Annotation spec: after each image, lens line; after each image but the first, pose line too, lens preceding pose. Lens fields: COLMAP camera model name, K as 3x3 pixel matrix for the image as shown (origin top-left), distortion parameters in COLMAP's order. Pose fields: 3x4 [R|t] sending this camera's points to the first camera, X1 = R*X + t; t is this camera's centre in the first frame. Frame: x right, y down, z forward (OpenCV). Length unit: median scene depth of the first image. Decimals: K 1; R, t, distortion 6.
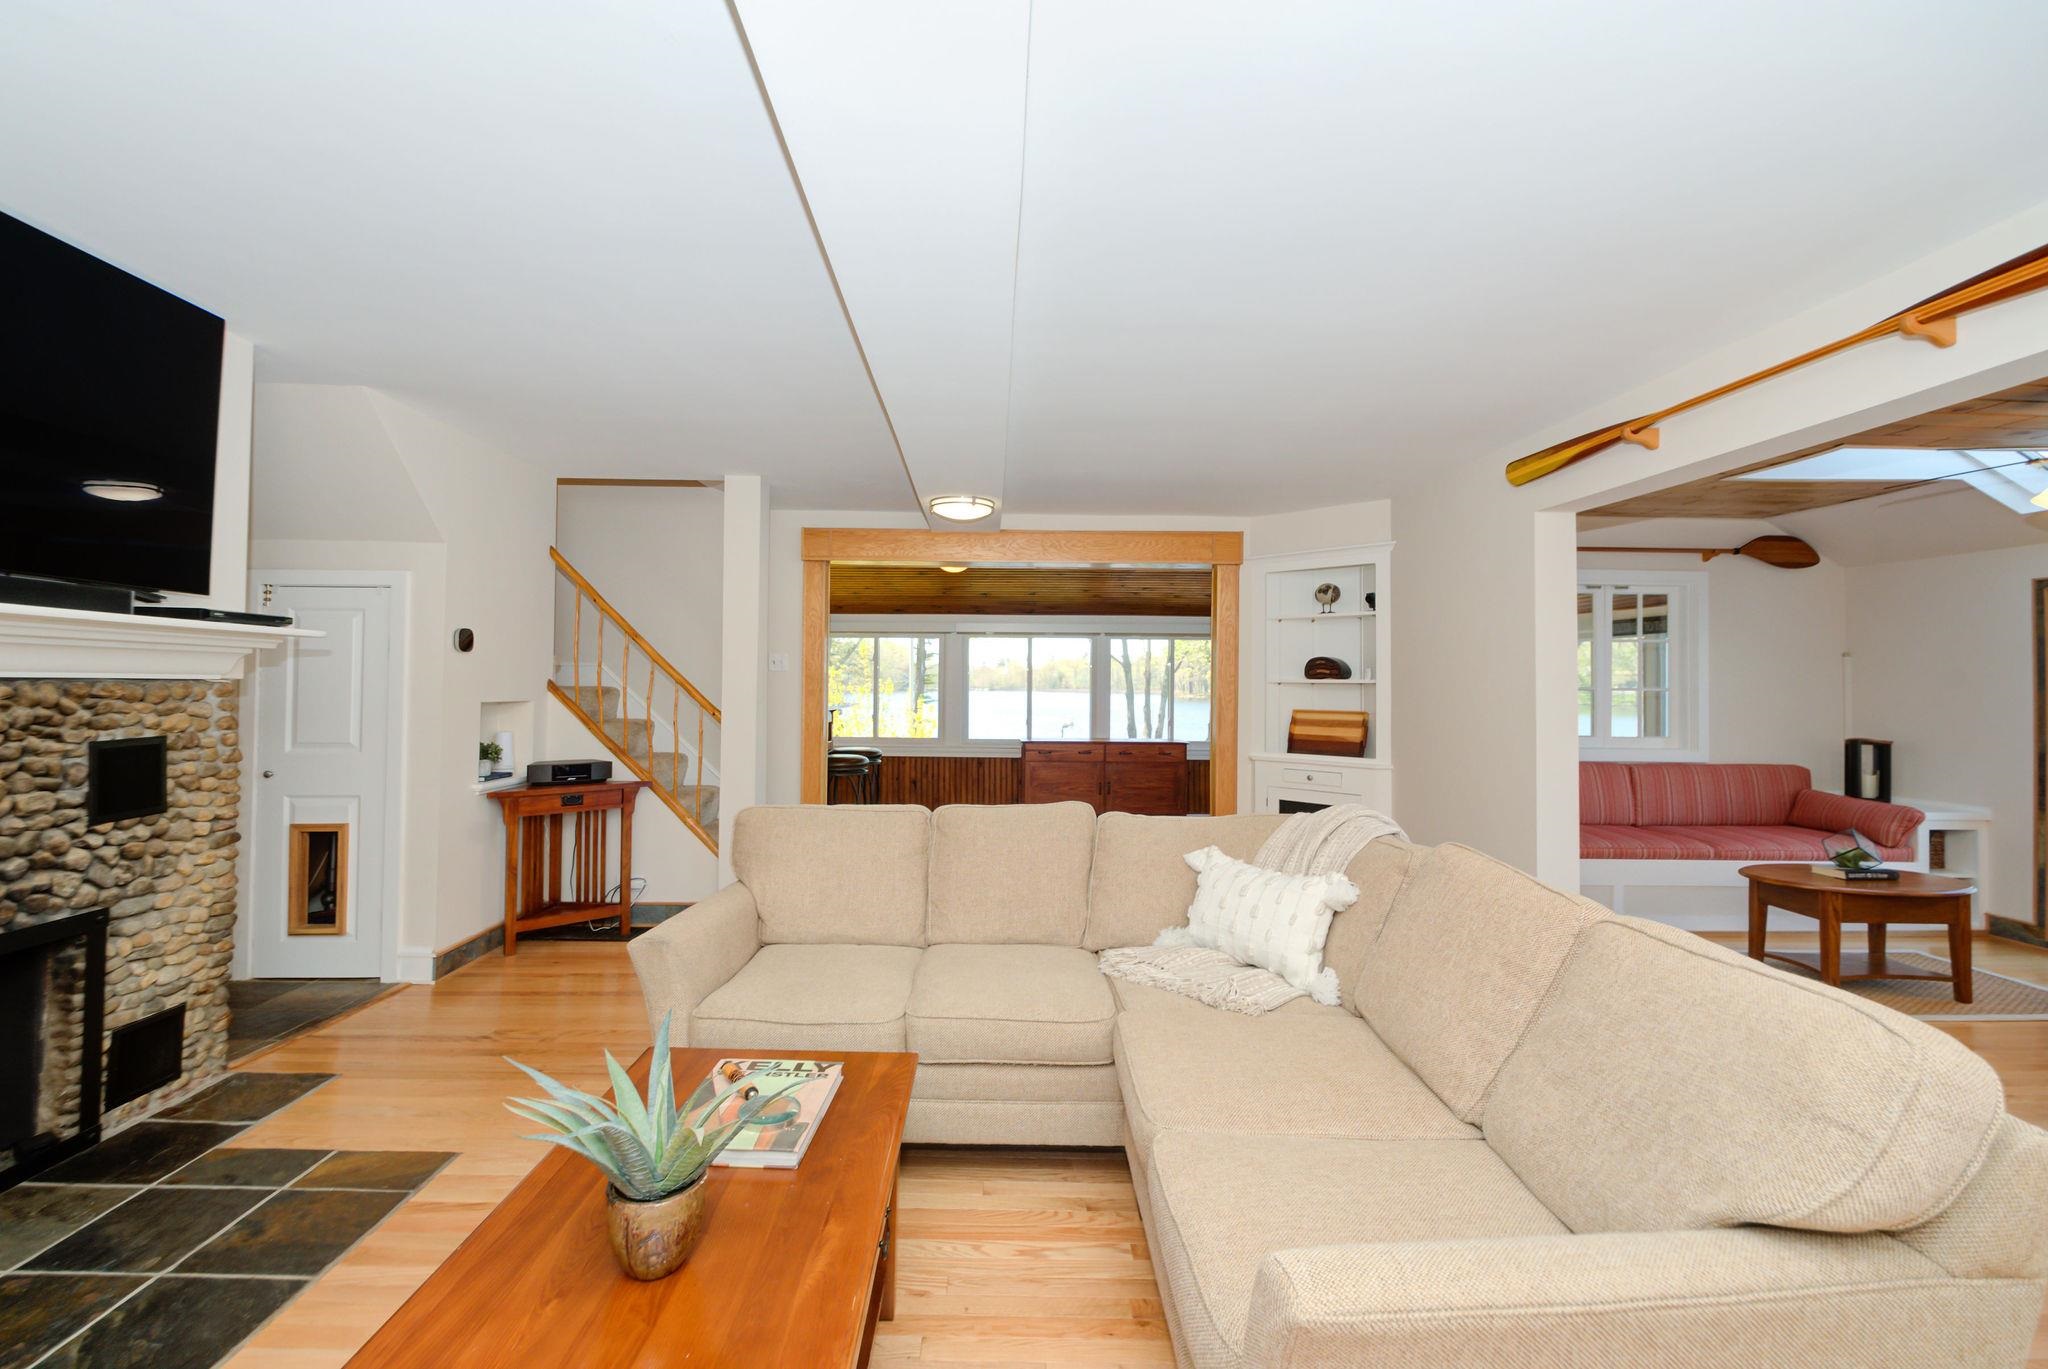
lens RADIAL K [[853.6, 0, 986.2], [0, 853.6, 663.6], [0, 0, 1]] dist [0.008811, -0.000303]
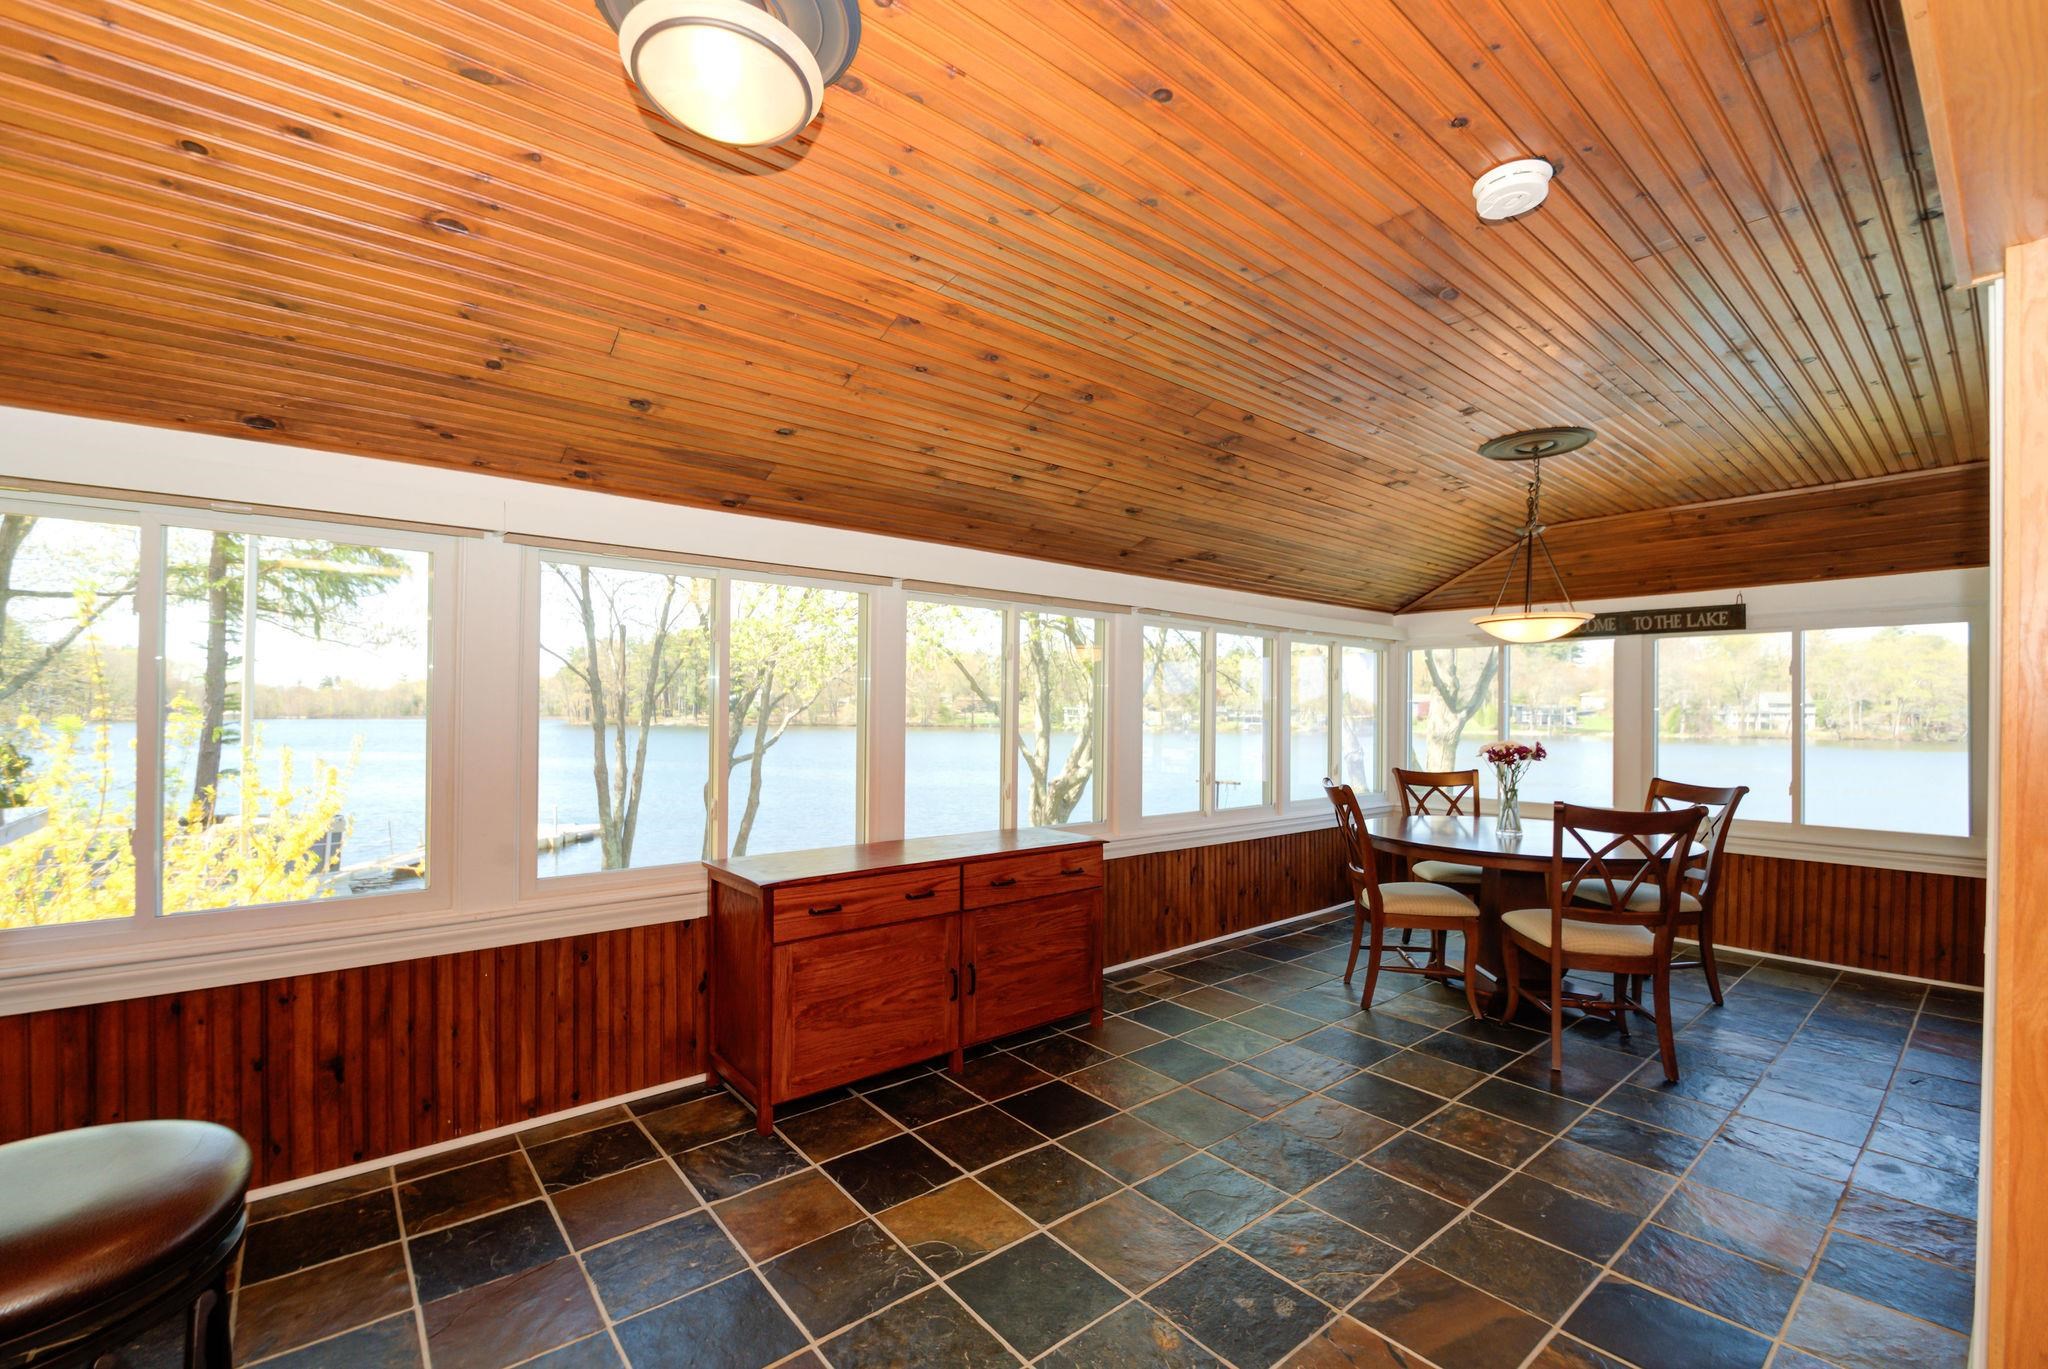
lens RADIAL K [[990.4, 0, 1020.3], [0, 990.4, 717.7], [0, 0, 1]] dist [0.000736, -0.000290]
pose [[0.804728, -0.000767, 0.593644, -0.150841], [-0.018222, 0.999496, 0.025994, 0.027806], [-0.593365, -0.031736, 0.804308, 0.973072]]
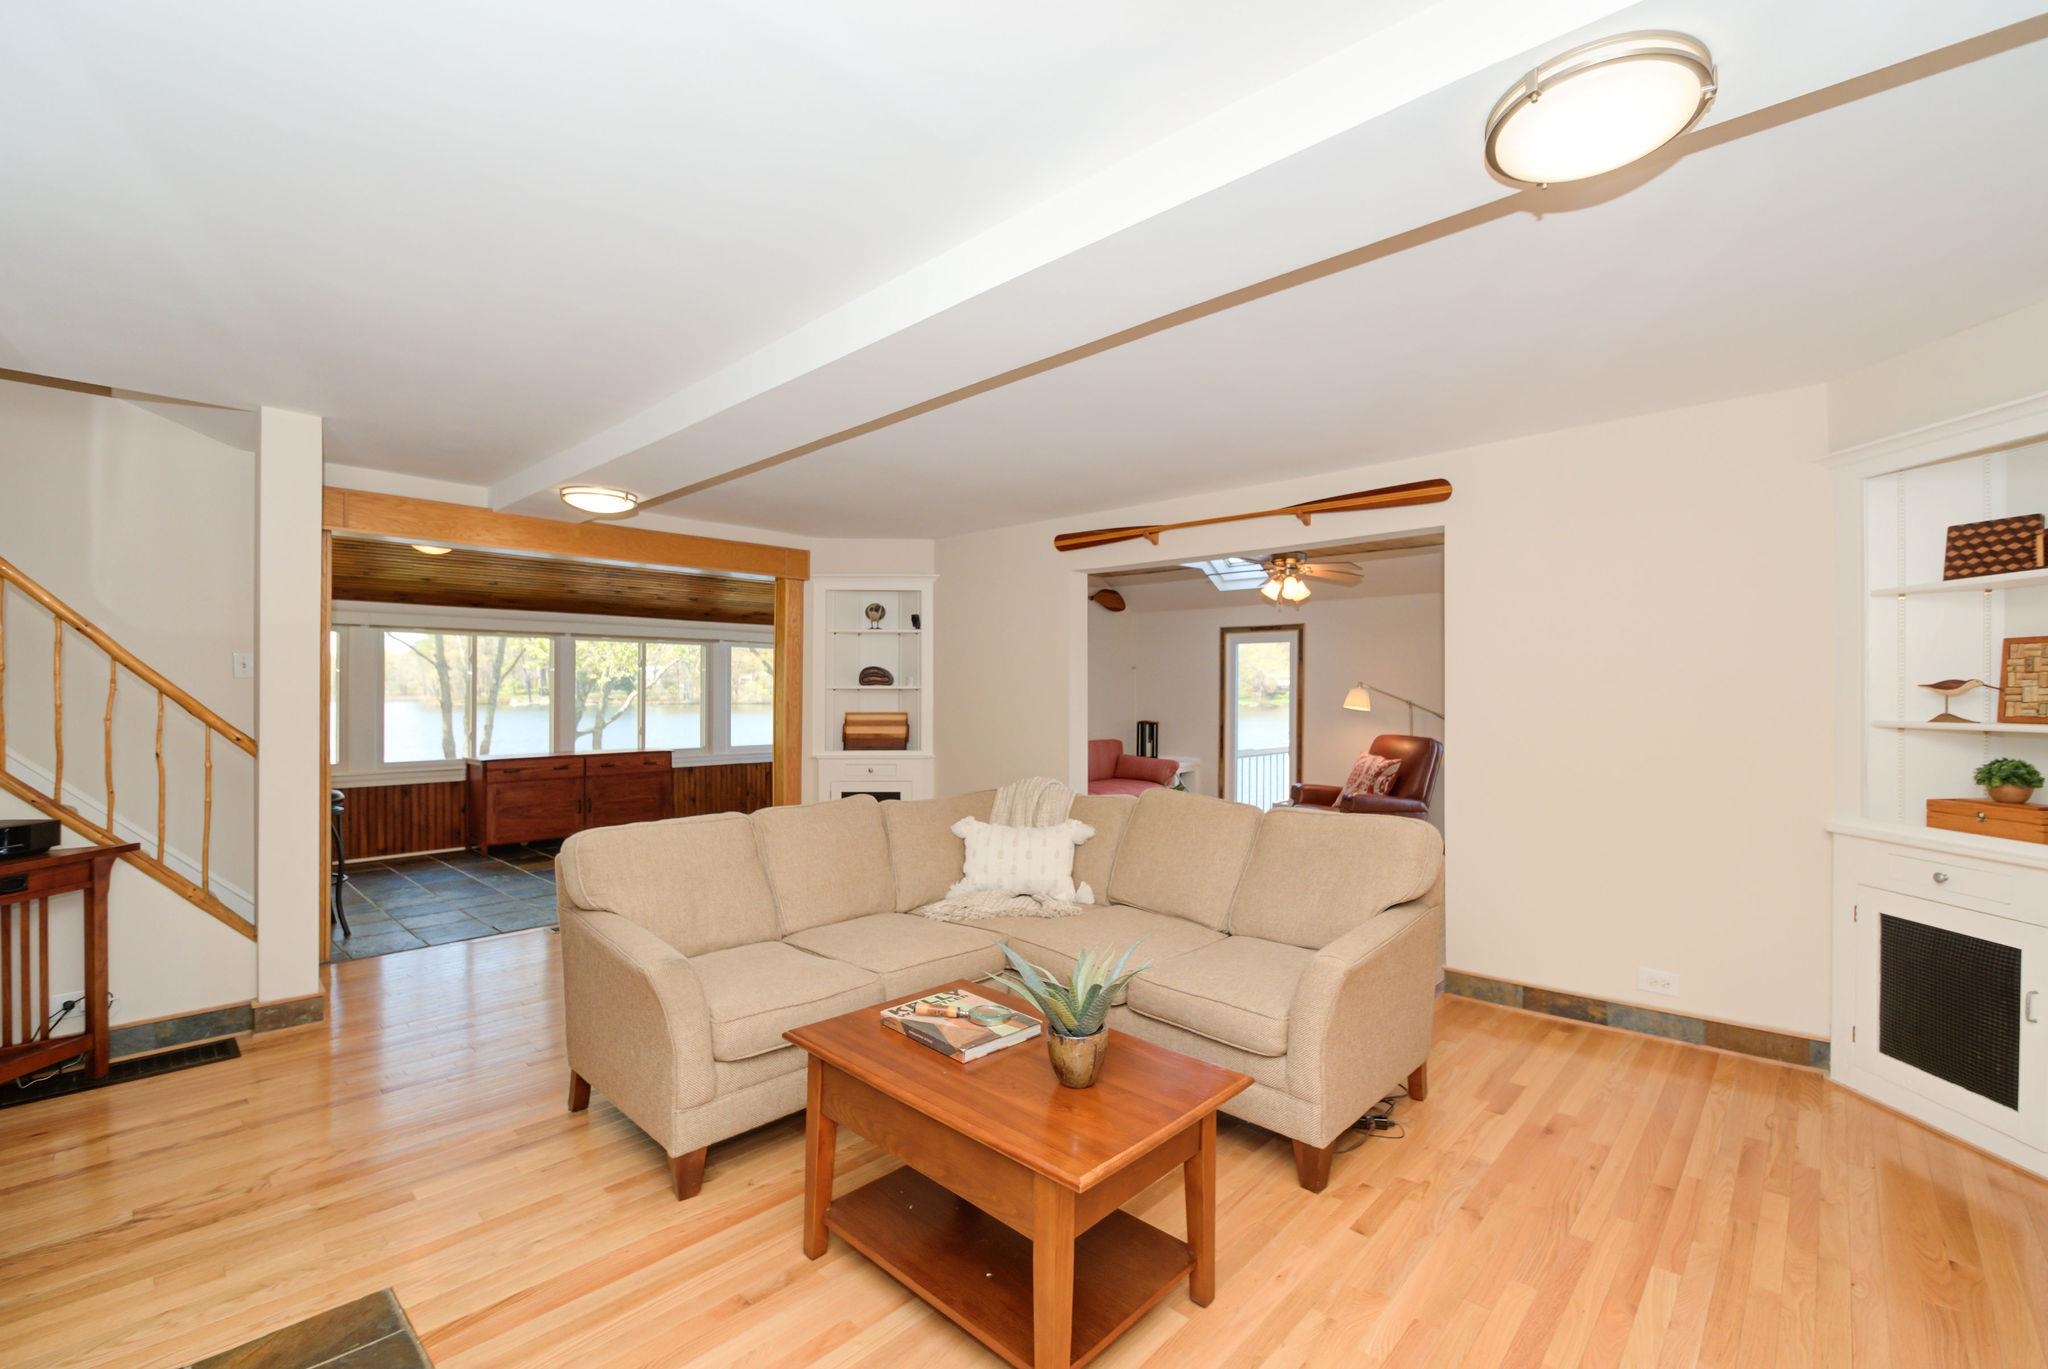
lens RADIAL K [[883.2, 0, 1063.9], [0, 883.2, 688.0], [0, 0, 1]] dist [0.001431, -0.000188]
pose [[0.670802, -0.005472, 0.741616, -0.326690], [-0.012767, 0.999739, 0.018925, -0.004349], [-0.741526, -0.022163, 0.670558, -0.000660]]
